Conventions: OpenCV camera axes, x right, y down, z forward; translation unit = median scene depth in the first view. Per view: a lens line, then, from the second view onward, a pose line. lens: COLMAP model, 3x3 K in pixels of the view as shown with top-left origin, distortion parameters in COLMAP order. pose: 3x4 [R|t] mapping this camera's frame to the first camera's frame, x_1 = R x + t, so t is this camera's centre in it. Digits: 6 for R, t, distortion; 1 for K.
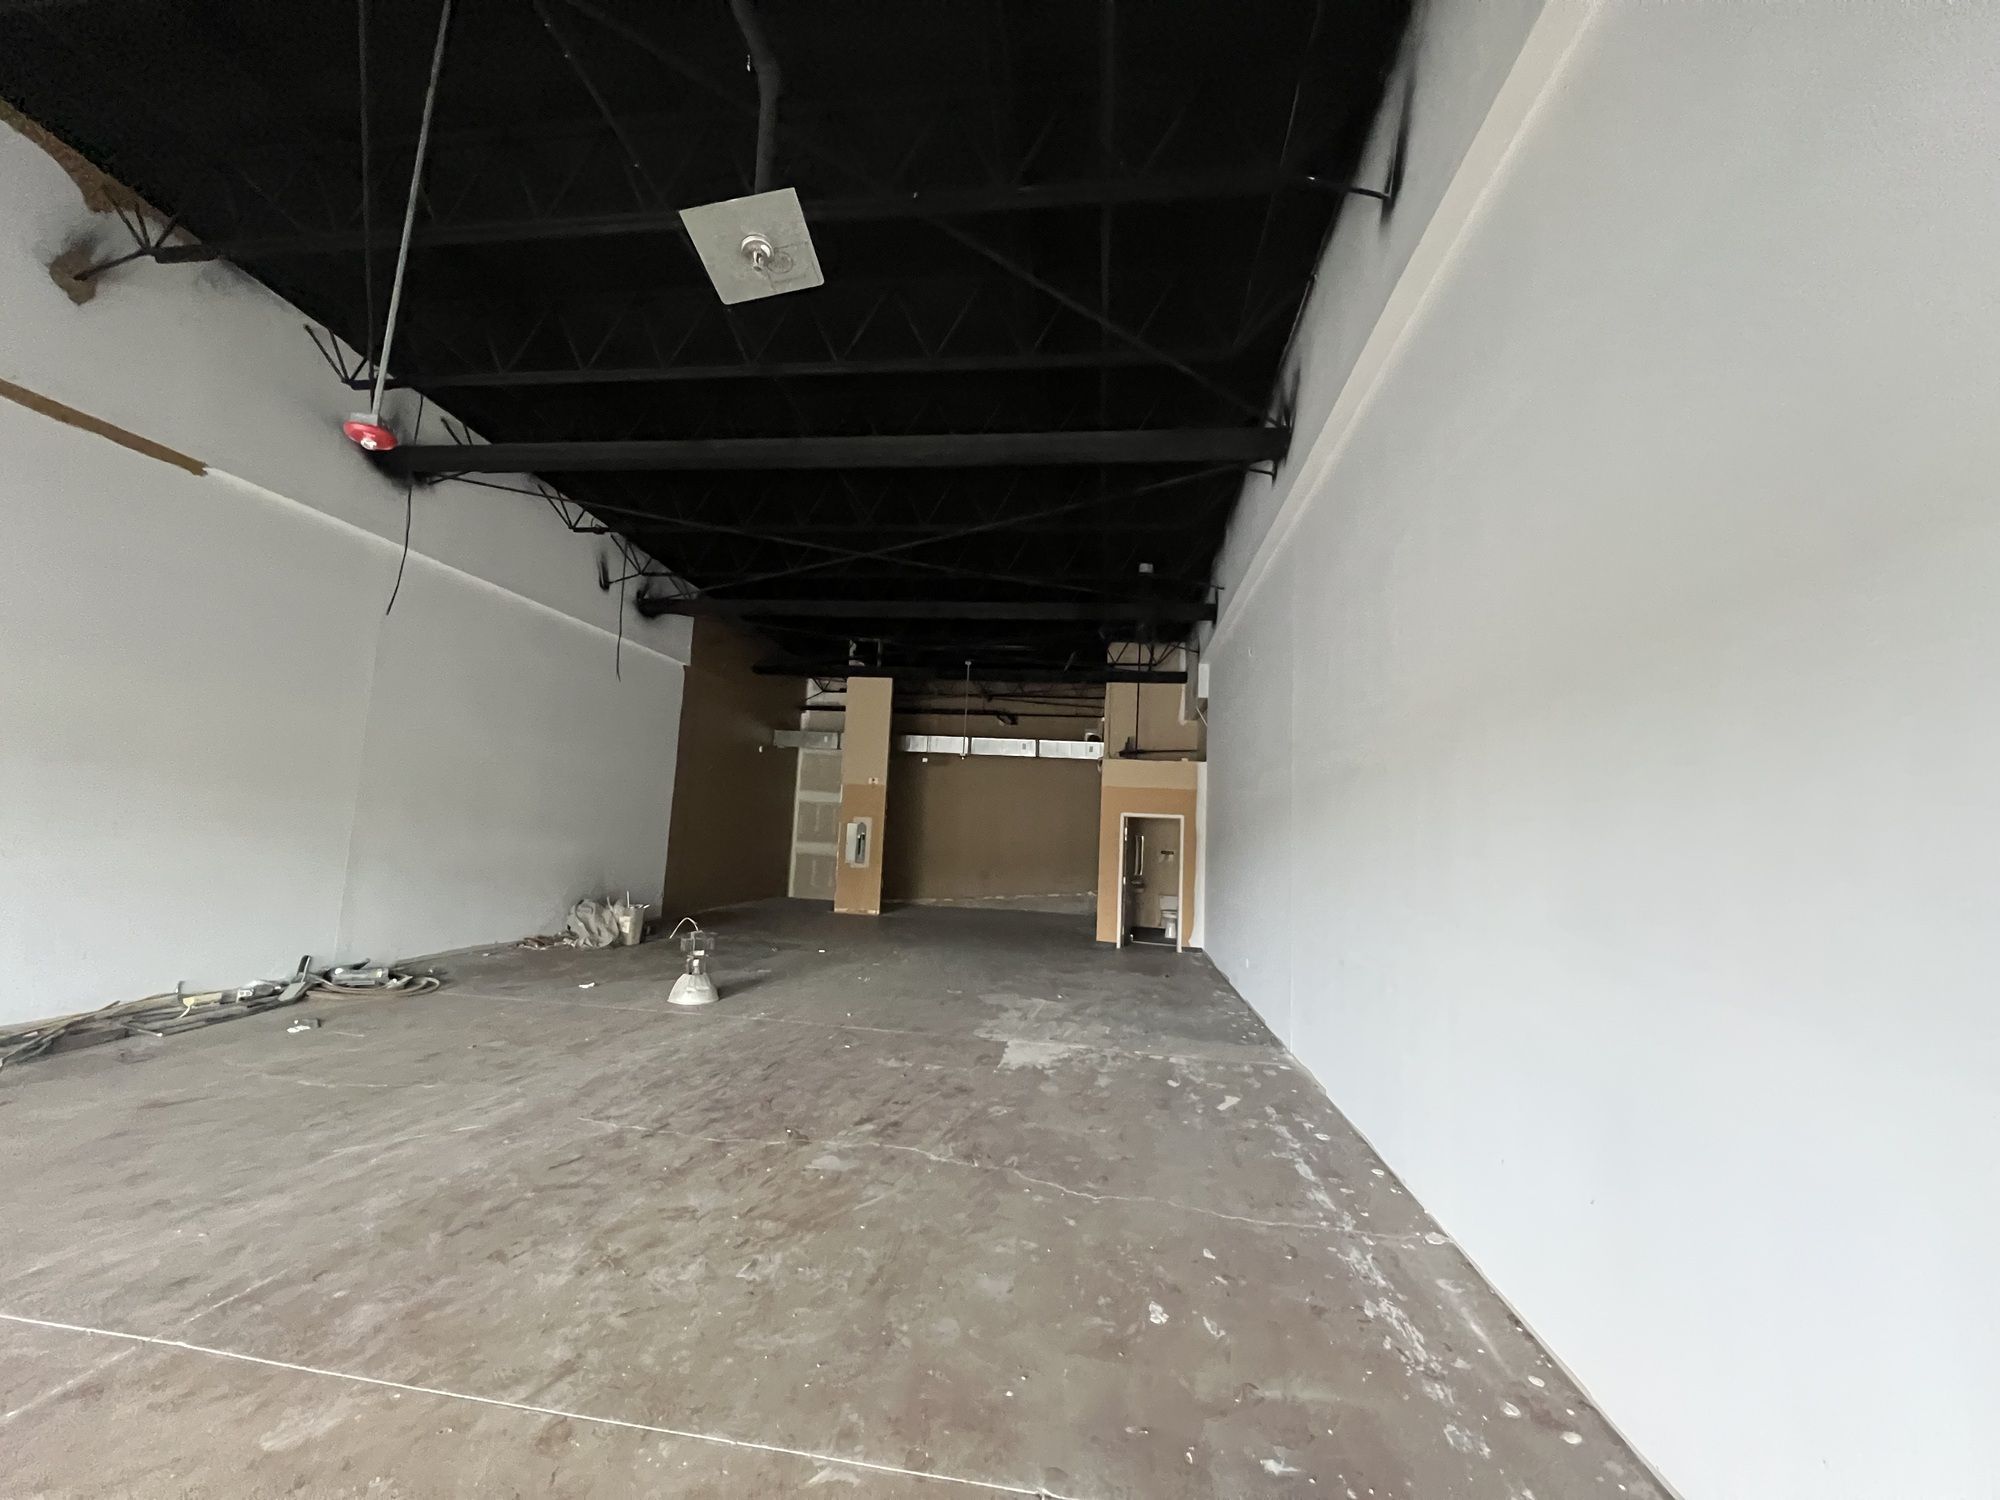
lens RADIAL K [[802.1, 0, 1000.0], [0, 802.1, 750.0], [0, 0, 1]] dist [-0.000290, 0.000315]
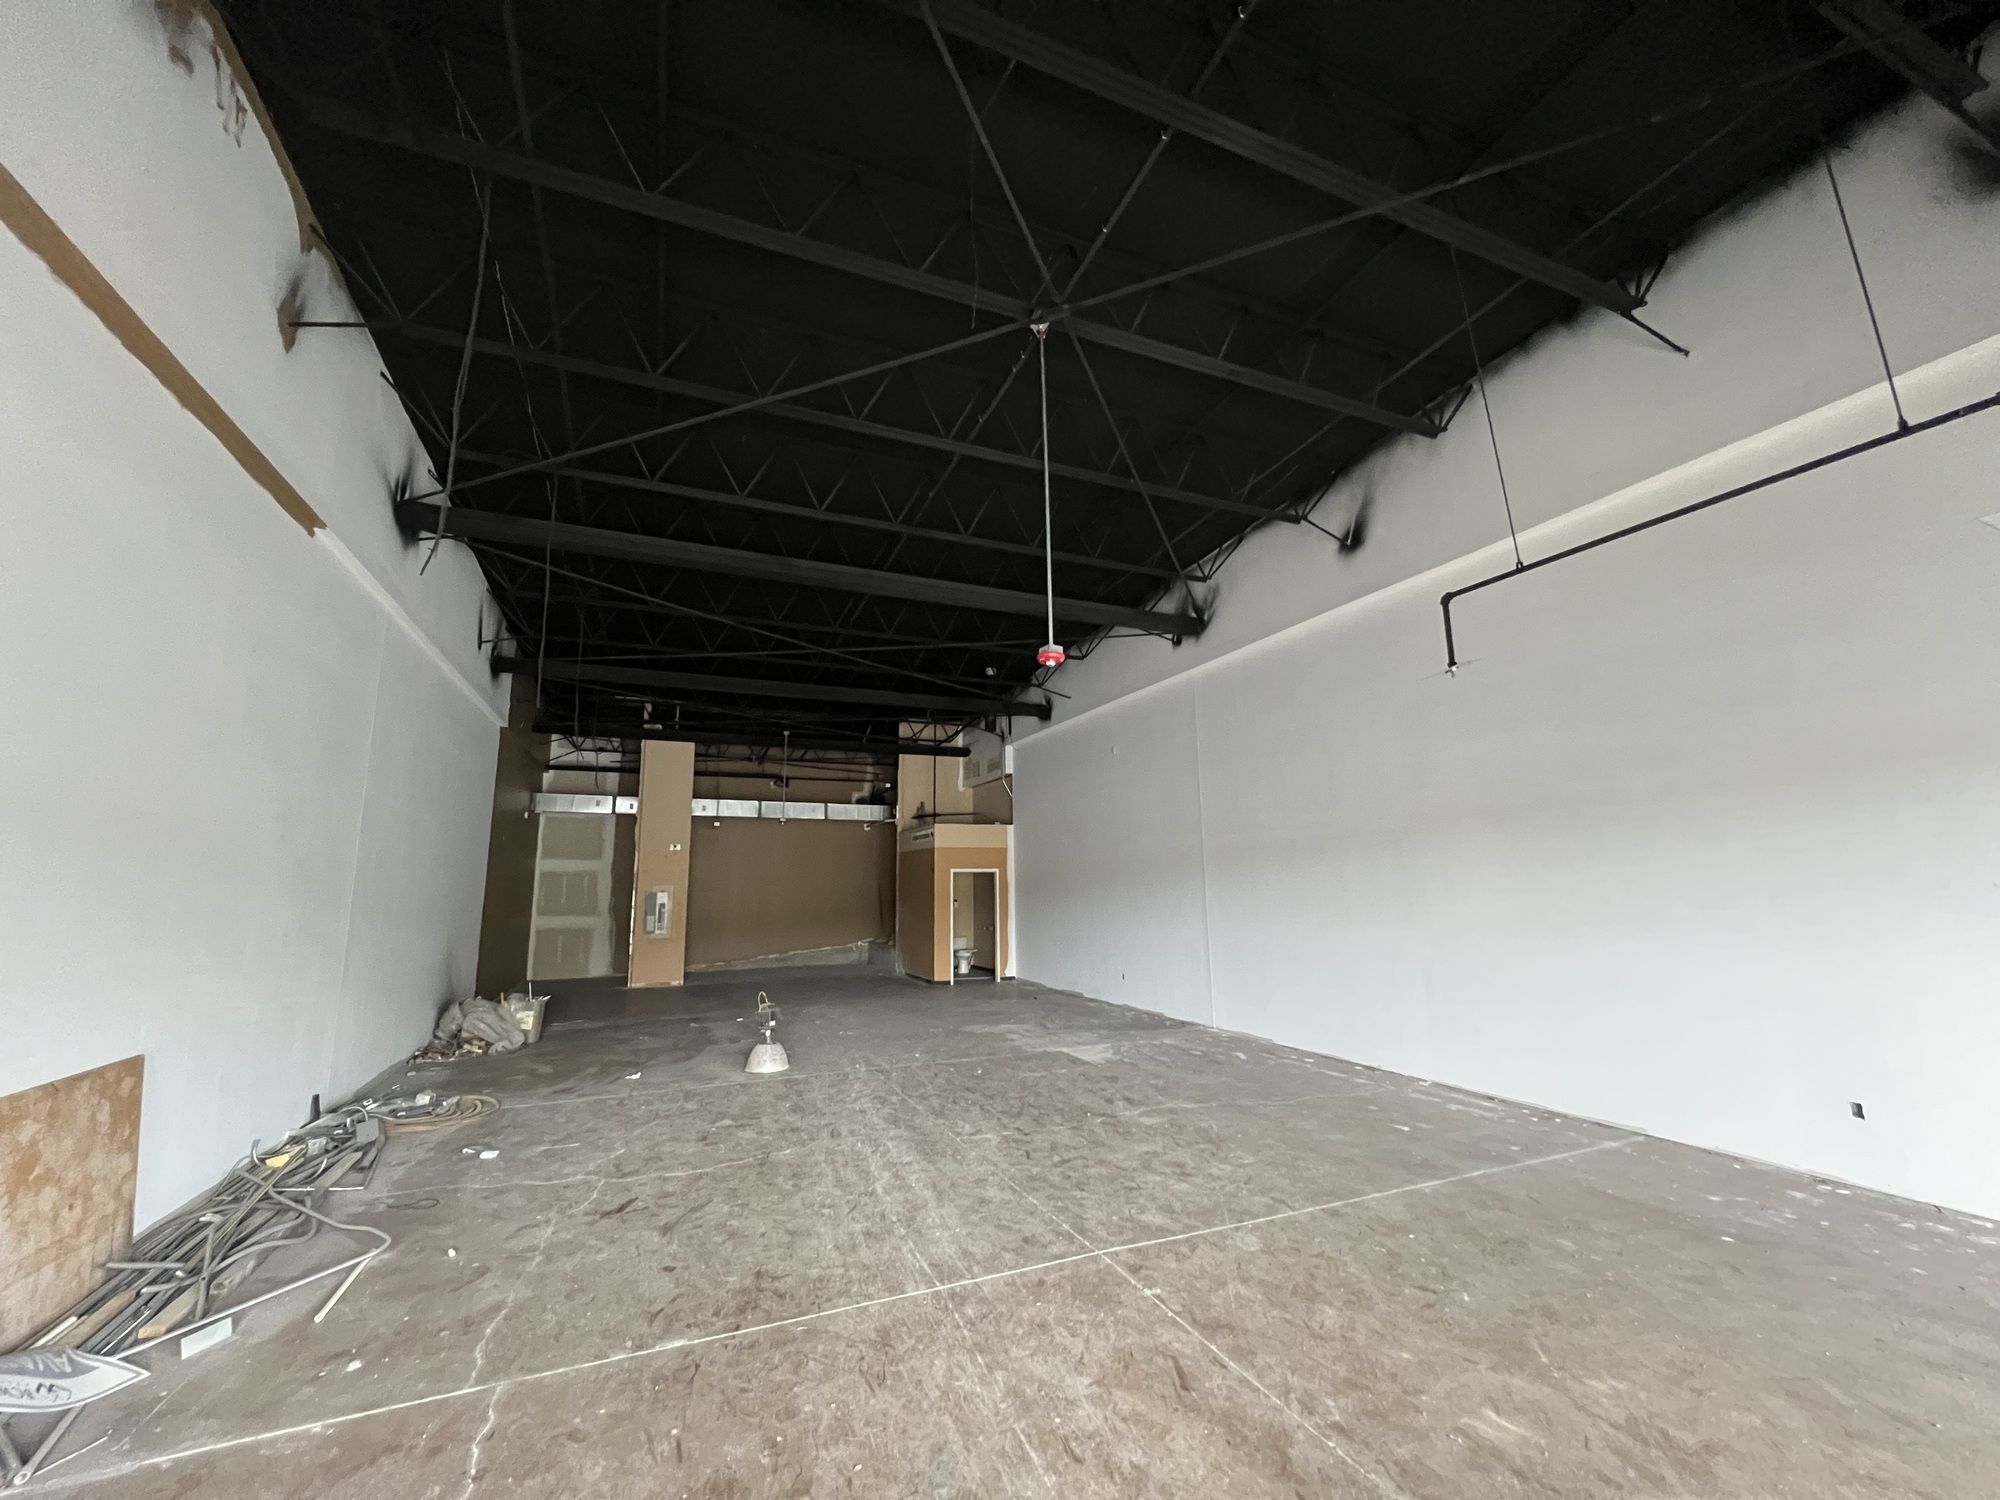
lens RADIAL K [[801.7, 0, 1000.0], [0, 801.7, 750.0], [0, 0, 1]] dist [0.000236, 0.000295]
pose [[0.853600, 0.028957, 0.520123, -1.055229], [-0.000724, 0.998519, -0.054403, -0.086099], [-0.520928, 0.046061, 0.852357, -0.149371]]
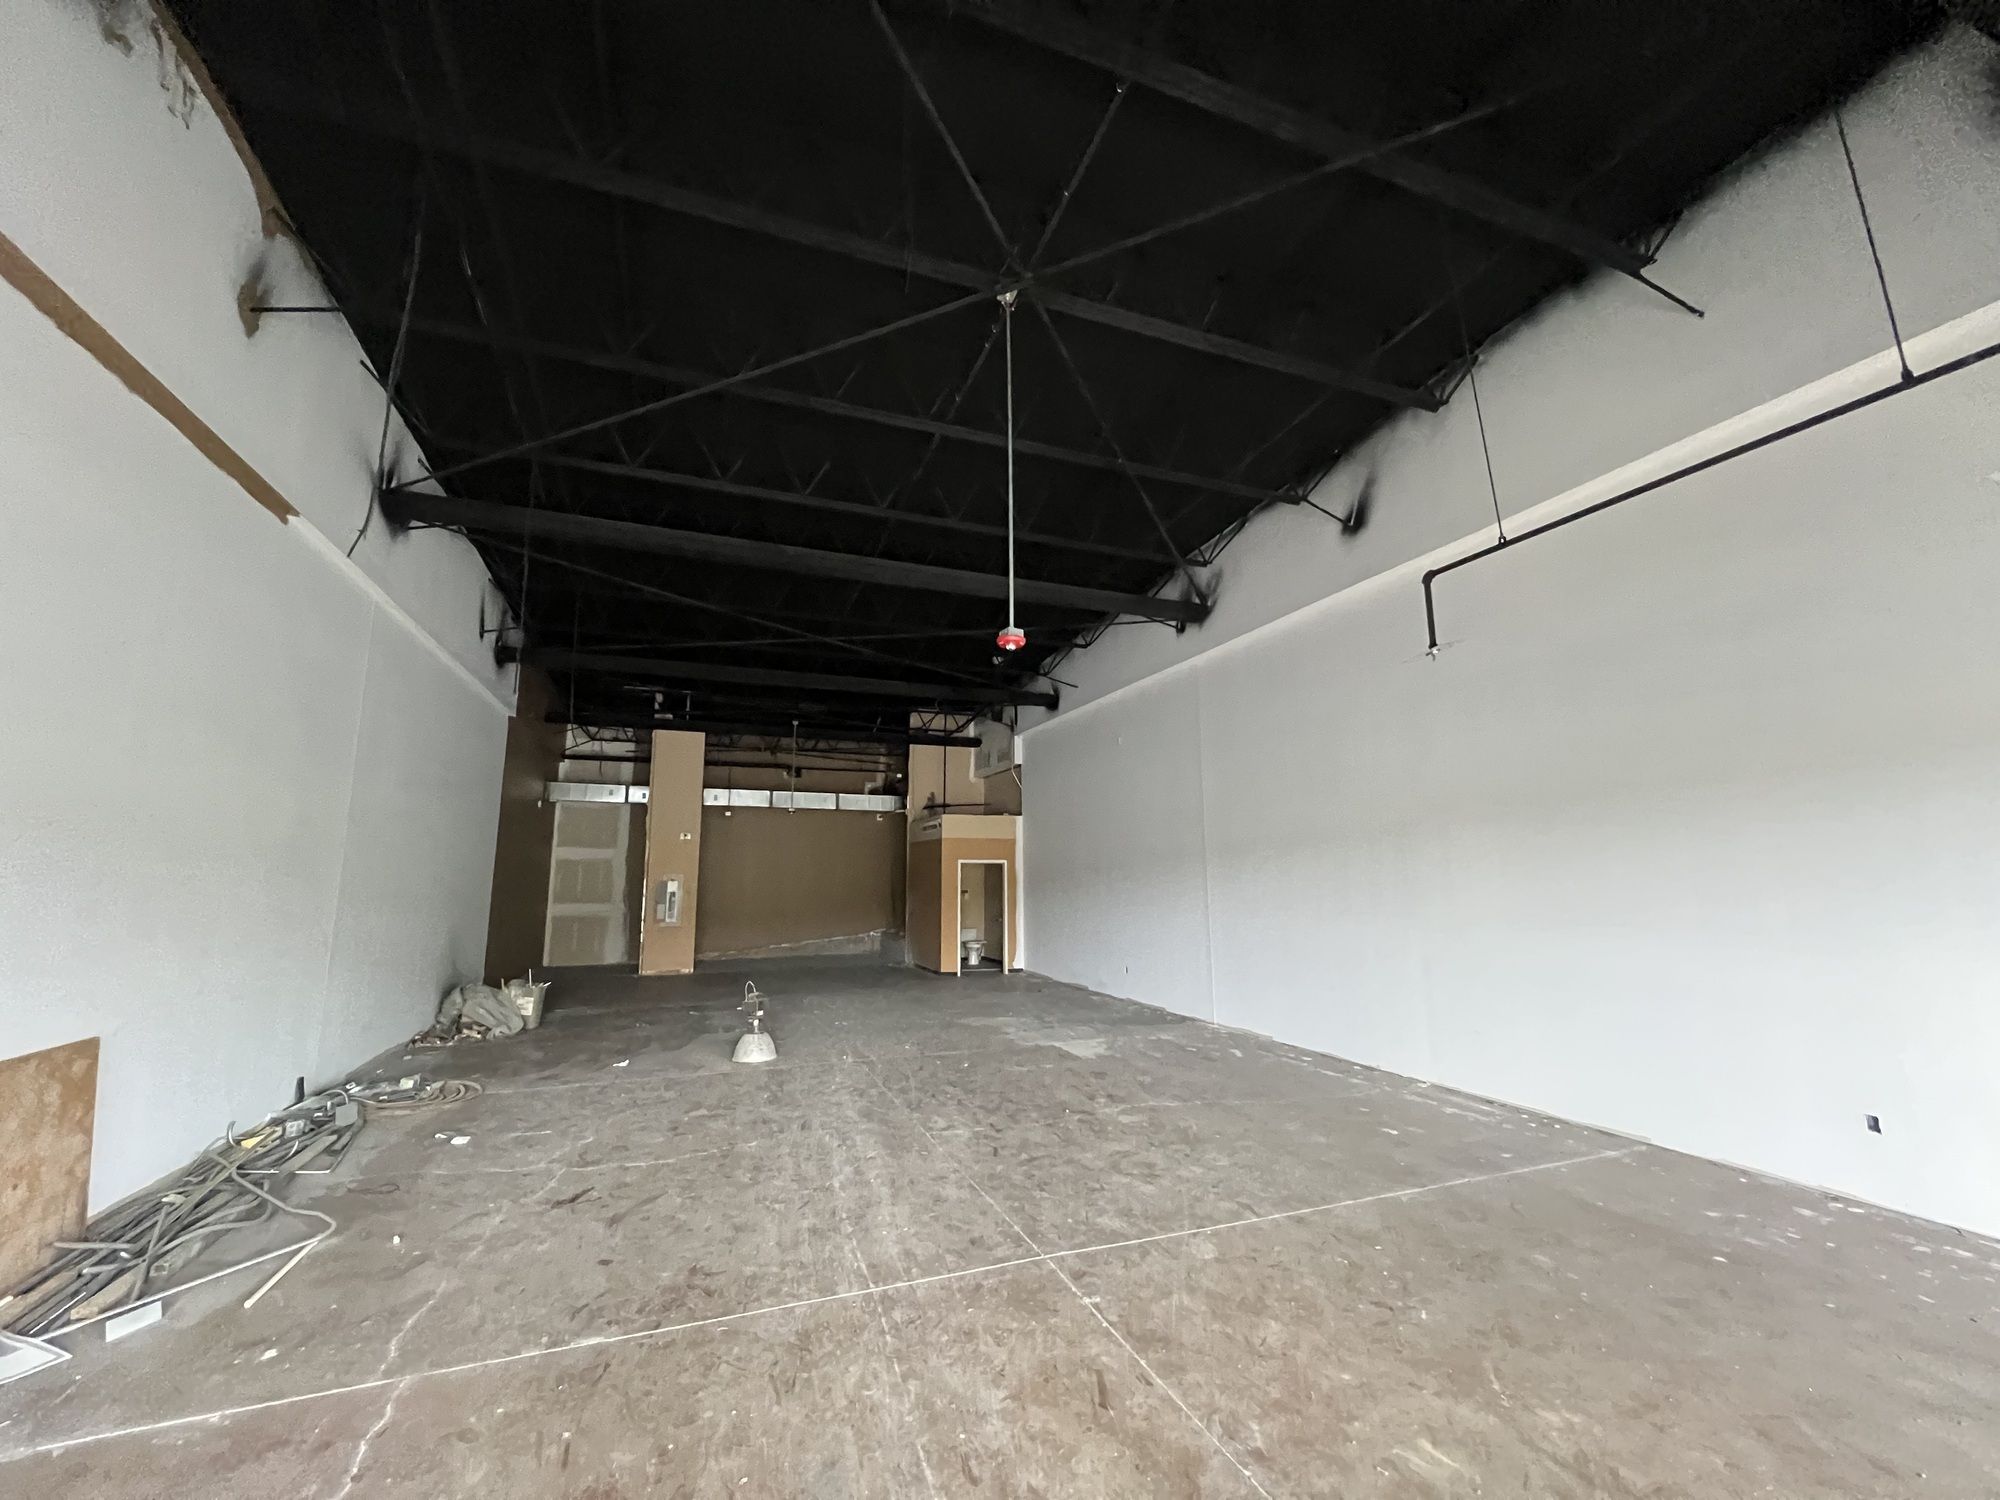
lens RADIAL K [[802.1, 0, 1000.0], [0, 802.1, 750.0], [0, 0, 1]] dist [-0.000290, 0.000315]
pose [[0.872636, 0.025122, 0.487726, -0.966262], [-0.004180, 0.999024, -0.043979, -0.082211], [-0.488354, 0.036339, 0.871889, -0.165684]]
